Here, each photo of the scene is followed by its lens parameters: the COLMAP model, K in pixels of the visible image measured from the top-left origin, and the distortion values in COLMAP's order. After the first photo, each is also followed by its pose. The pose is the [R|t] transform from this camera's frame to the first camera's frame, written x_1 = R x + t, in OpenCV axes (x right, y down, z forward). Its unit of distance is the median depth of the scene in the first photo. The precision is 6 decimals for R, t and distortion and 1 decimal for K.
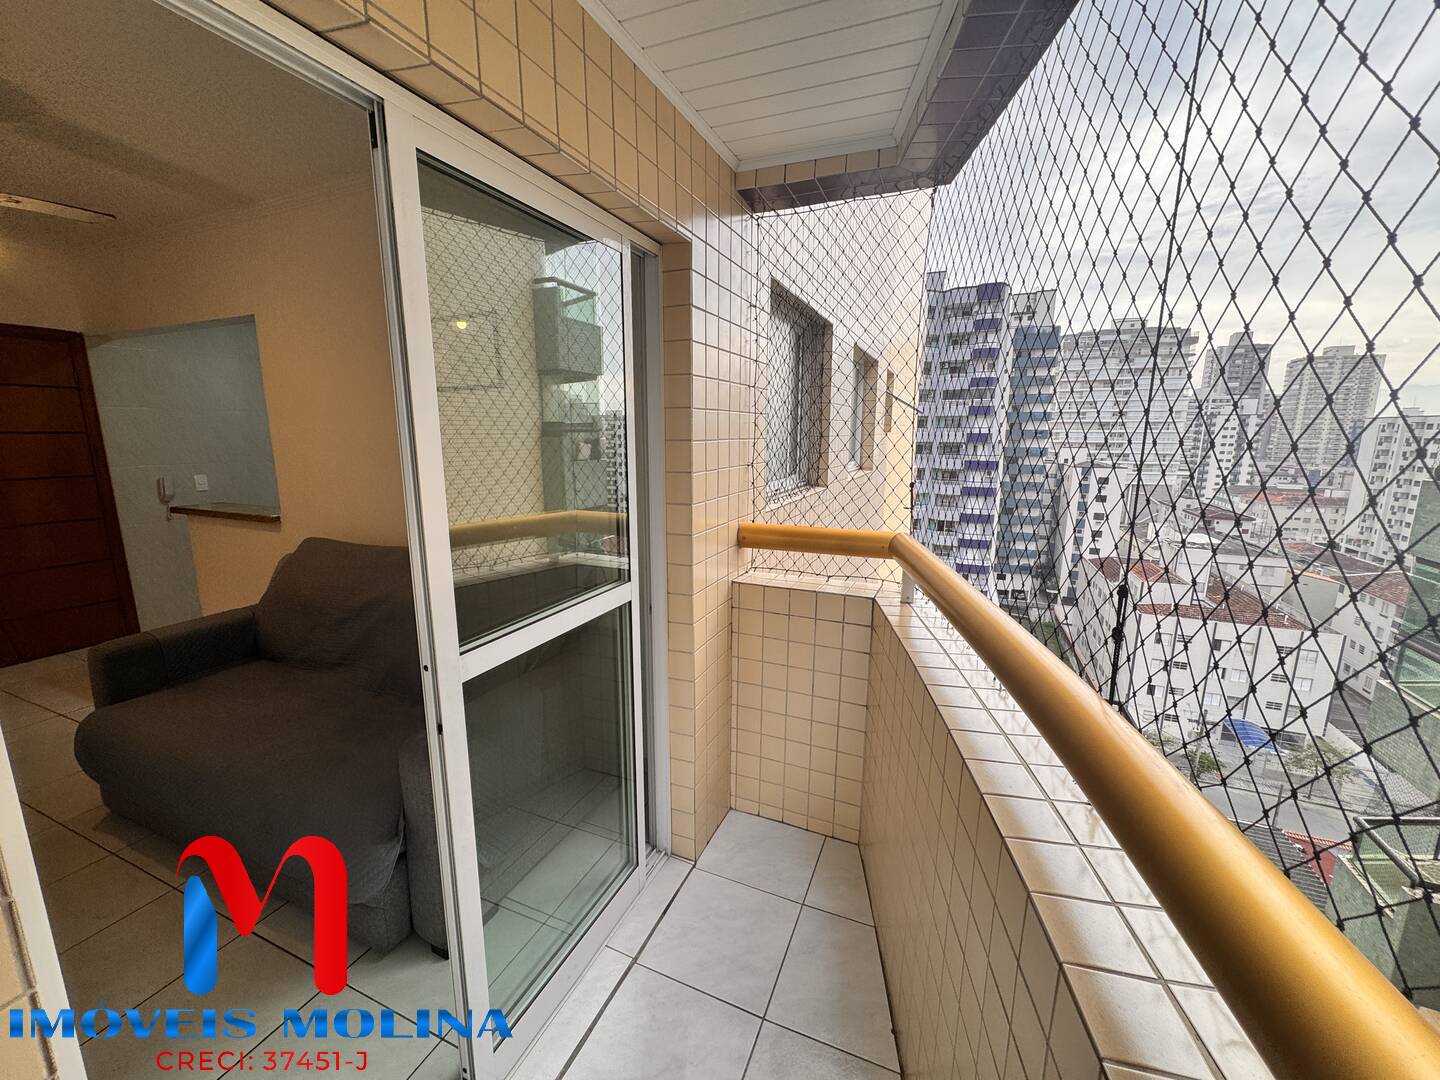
lens RADIAL K [[575.4, 0, 722.1], [0, 575.4, 540.6], [0, 0, 1]] dist [-0.001417, 0.000258]
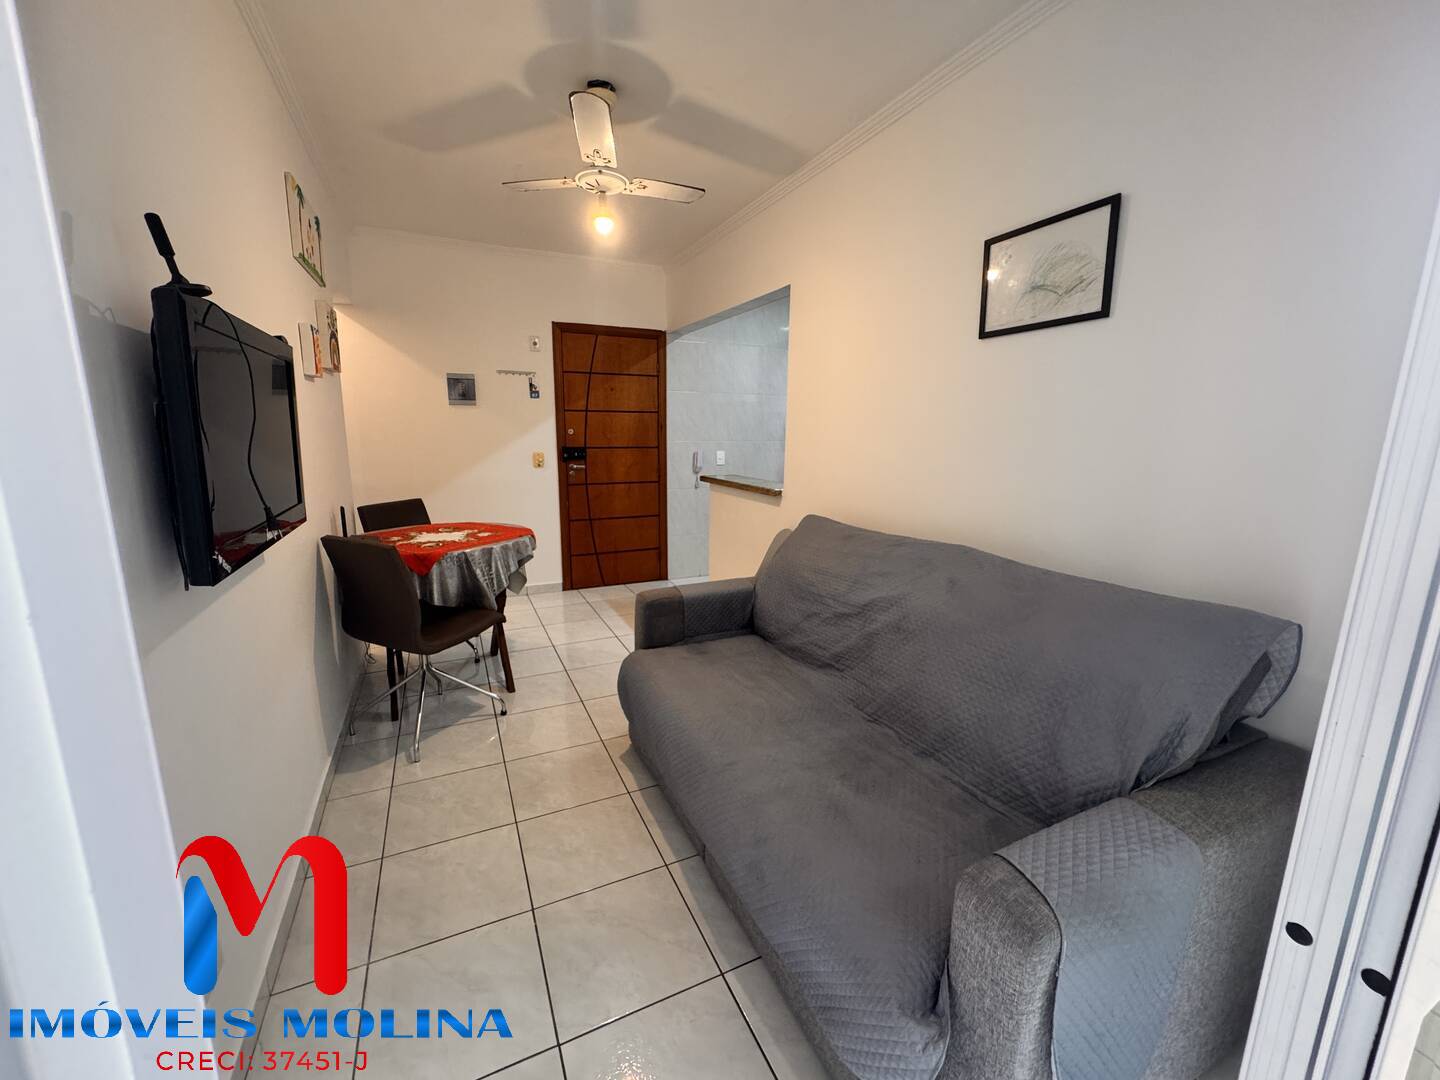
lens RADIAL K [[575.4, 0, 717.2], [0, 575.4, 537.8], [0, 0, 1]] dist [-0.001417, 0.000258]
pose [[0.750542, 0.126525, -0.648597, -0.238229], [-0.128183, 0.990732, 0.044936, 0.009667], [0.648271, 0.049413, 0.759804, 0.212853]]
